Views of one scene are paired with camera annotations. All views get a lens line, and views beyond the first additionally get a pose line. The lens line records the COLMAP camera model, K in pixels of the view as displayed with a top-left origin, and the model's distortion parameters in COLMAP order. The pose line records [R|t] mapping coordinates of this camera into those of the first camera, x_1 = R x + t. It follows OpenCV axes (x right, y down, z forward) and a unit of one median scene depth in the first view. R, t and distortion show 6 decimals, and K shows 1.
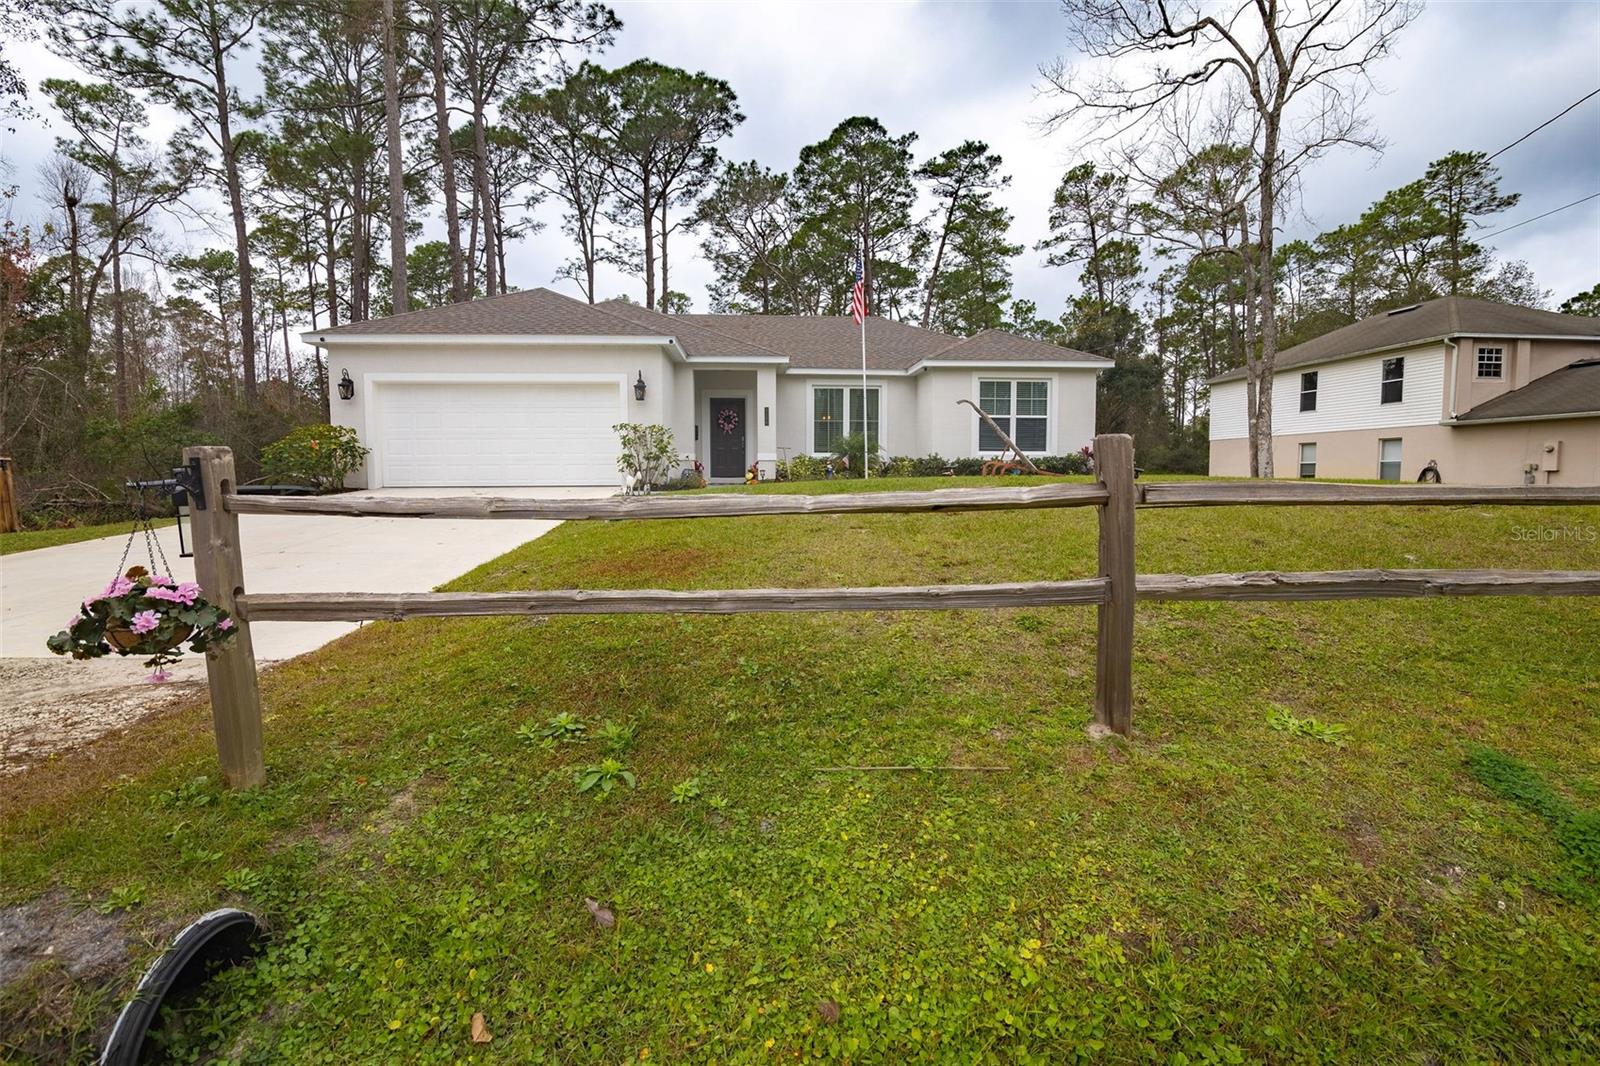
lens RADIAL K [[733.5, 0, 804.9], [0, 733.5, 524.1], [0, 0, 1]] dist [-0.019553, 0.001845]
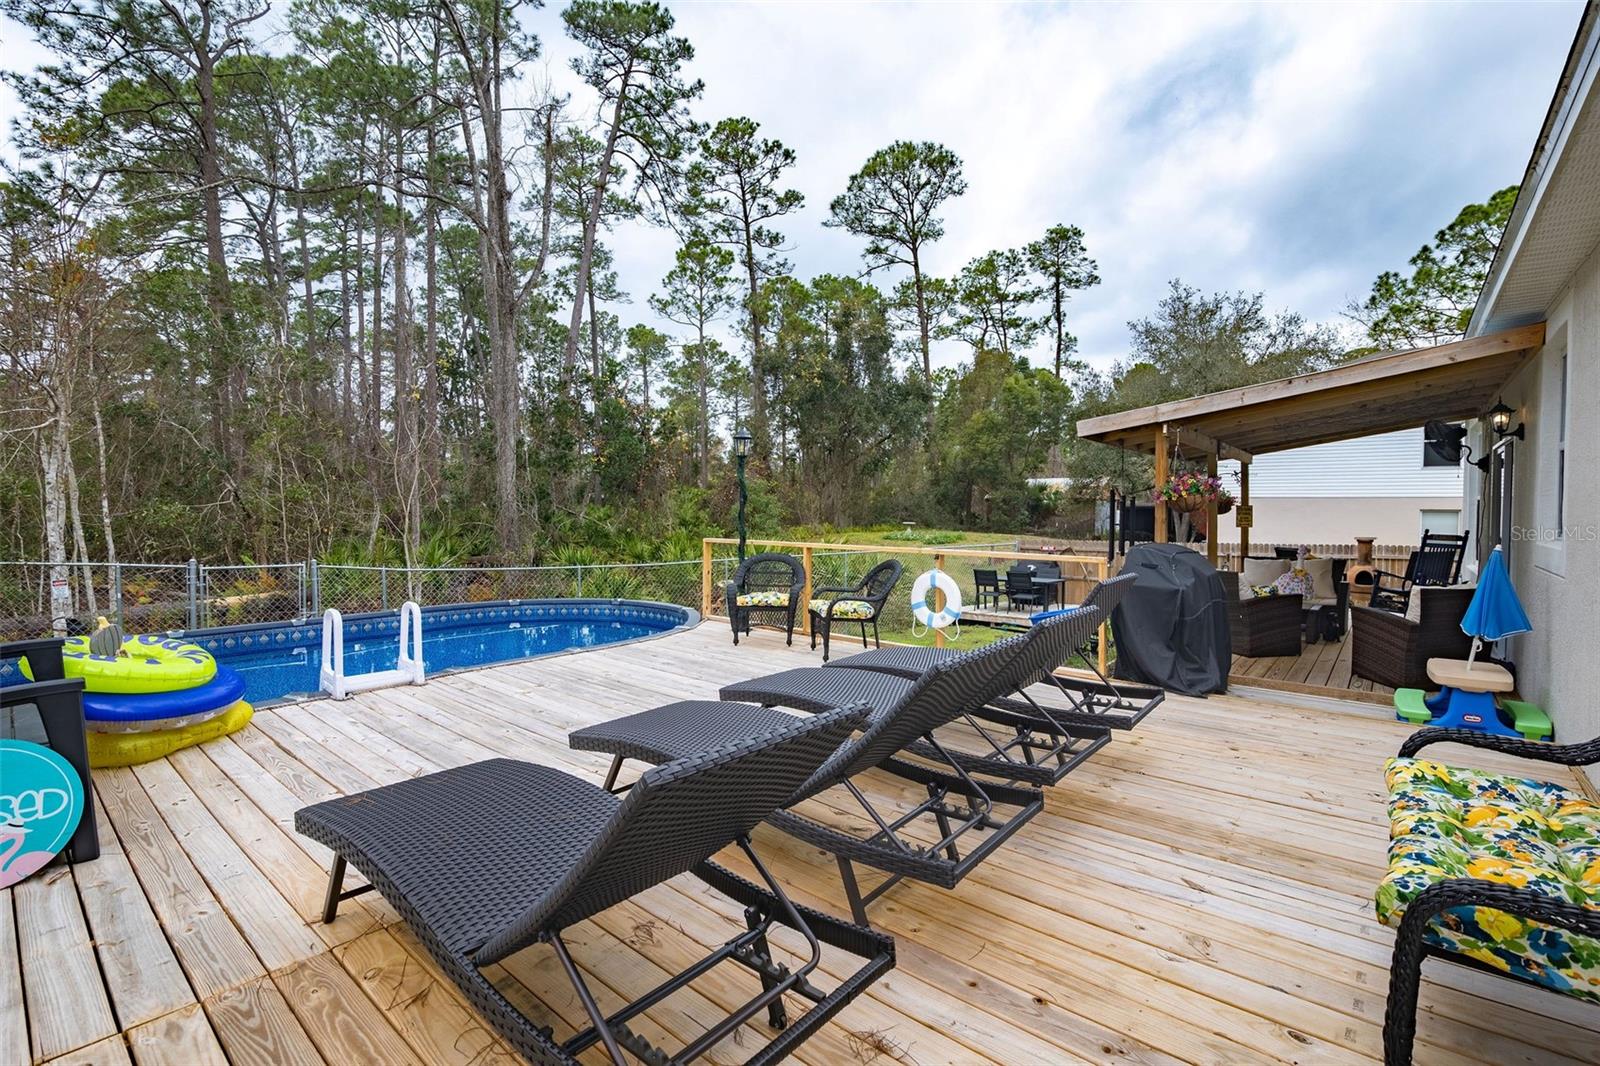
lens RADIAL K [[733.5, 0, 807.4], [0, 733.5, 535.6], [0, 0, 1]] dist [-0.019553, 0.001845]
pose [[0.682530, -0.026740, 0.730369, -0.153392], [0.047391, 0.998847, -0.007718, -0.057626], [-0.729320, 0.039881, 0.683010, 0.509327]]
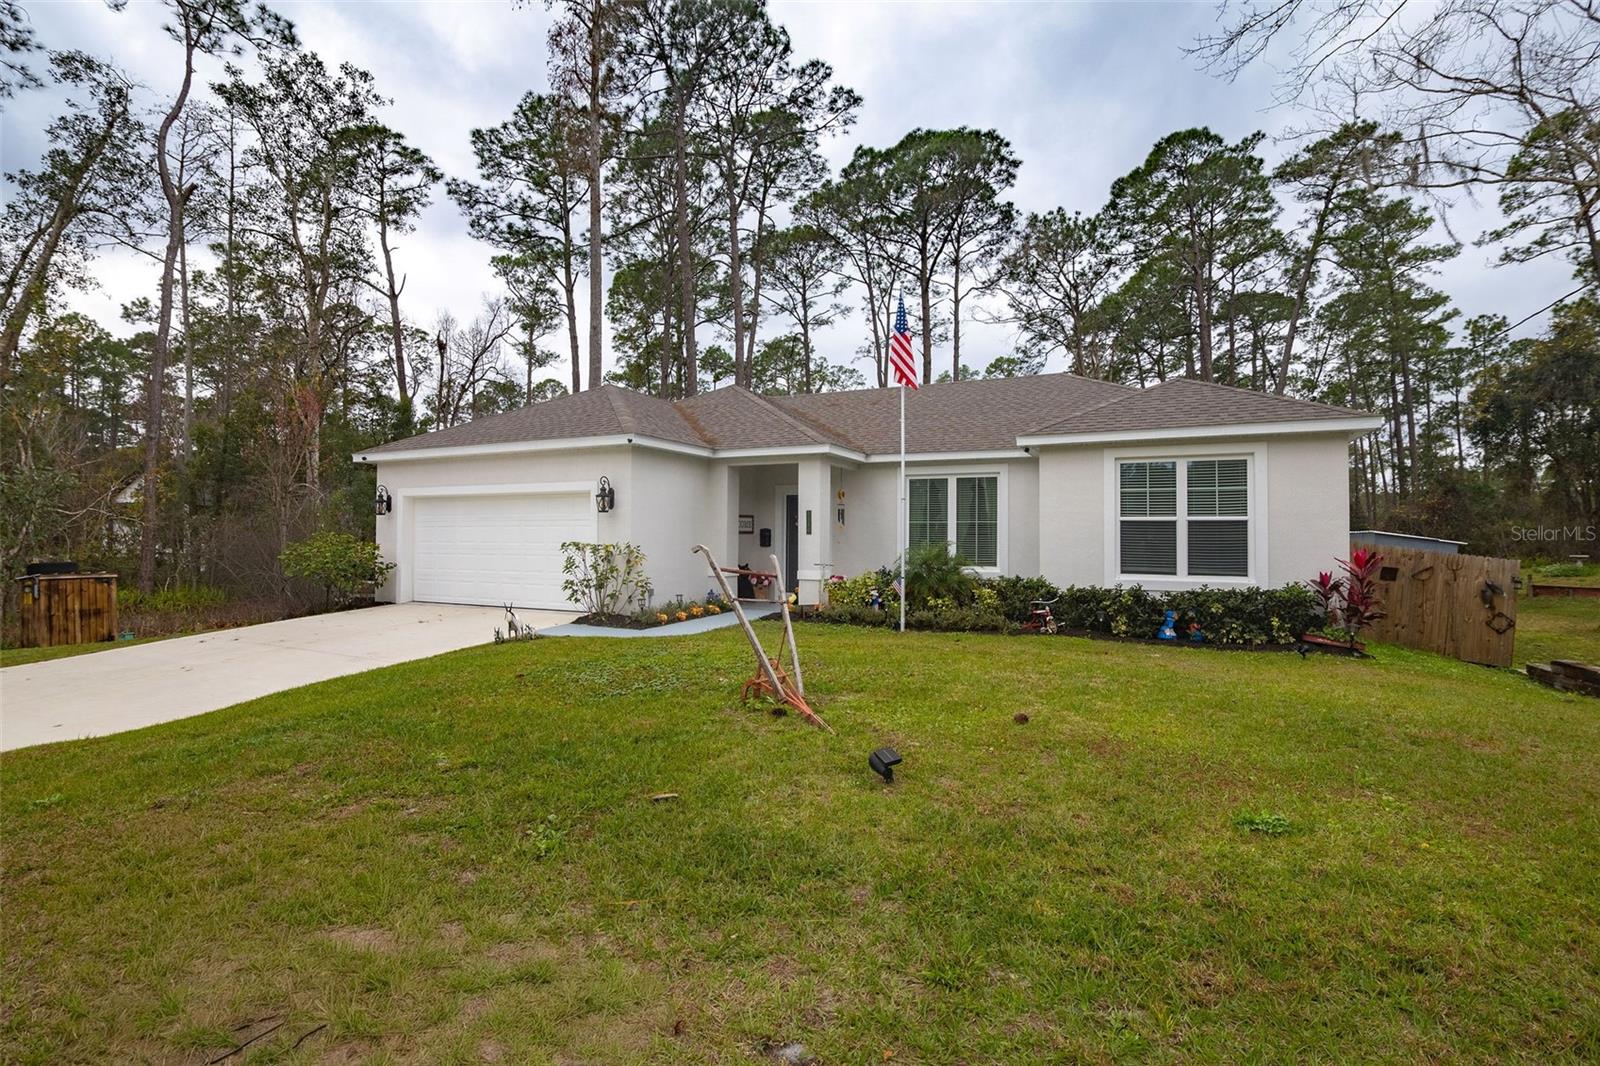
lens RADIAL K [[733.5, 0, 799.9], [0, 733.5, 518.4], [0, 0, 1]] dist [-0.019553, 0.001845]
pose [[0.870259, -0.005938, -0.492558, 0.099376], [-0.041041, 0.995577, -0.084515, -0.026824], [0.490881, 0.093765, 0.866166, 0.104103]]
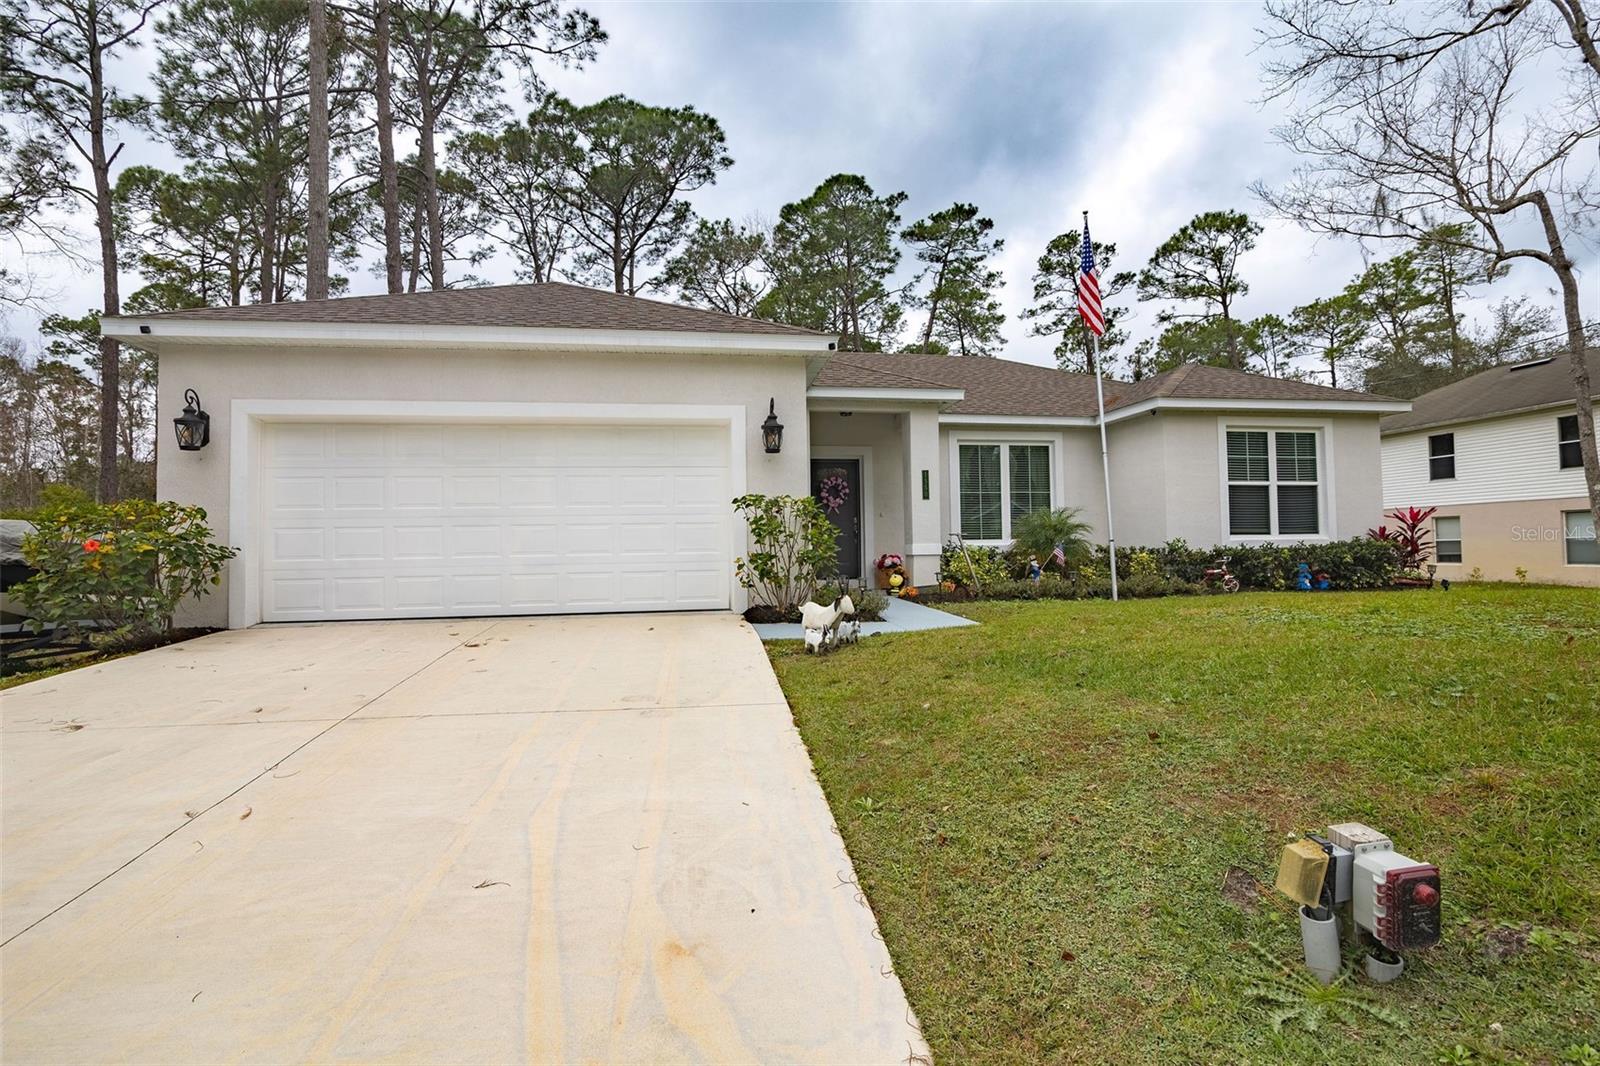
lens RADIAL K [[733.5, 0, 805.0], [0, 733.5, 527.5], [0, 0, 1]] dist [-0.019553, 0.001845]
pose [[0.995794, -0.011090, 0.090948, -0.066480], [0.020243, 0.994747, -0.100343, -0.015585], [-0.089357, 0.101762, 0.990787, 0.123175]]
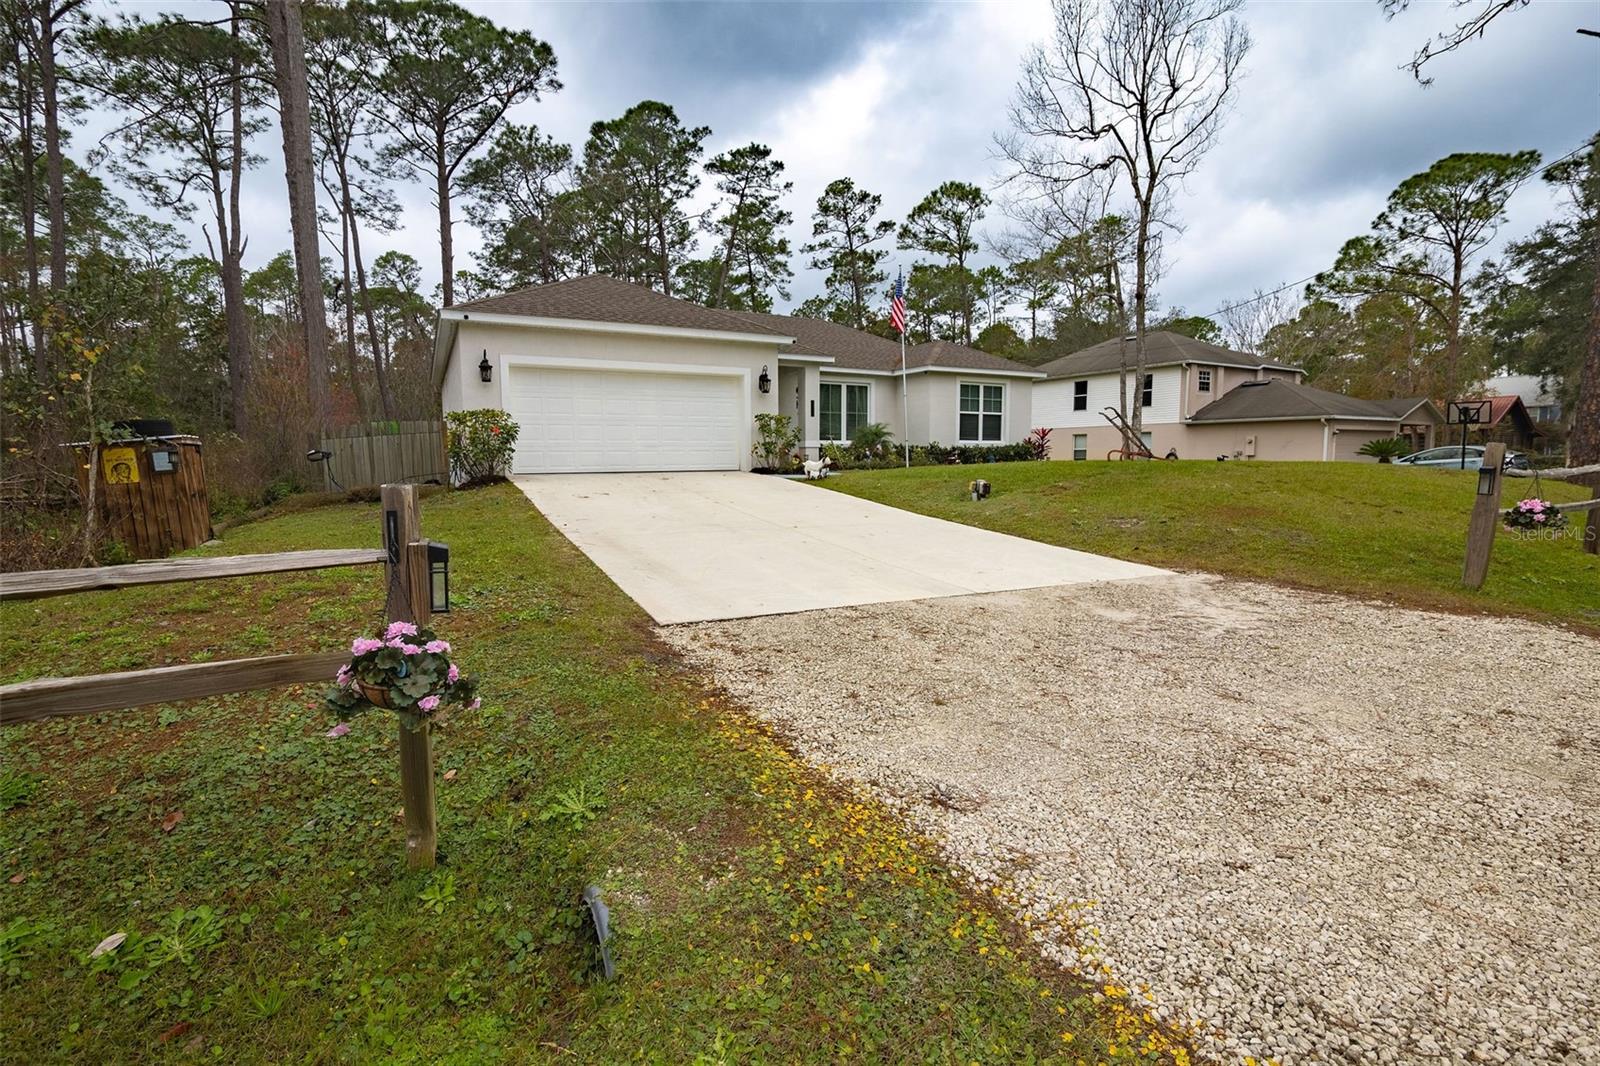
lens RADIAL K [[733.5, 0, 803.5], [0, 733.5, 532.8], [0, 0, 1]] dist [-0.019553, 0.001845]
pose [[0.914105, -0.043410, 0.403146, -0.166866], [0.030083, 0.998773, 0.039335, 0.000249], [-0.404359, -0.023828, 0.914290, -0.012302]]
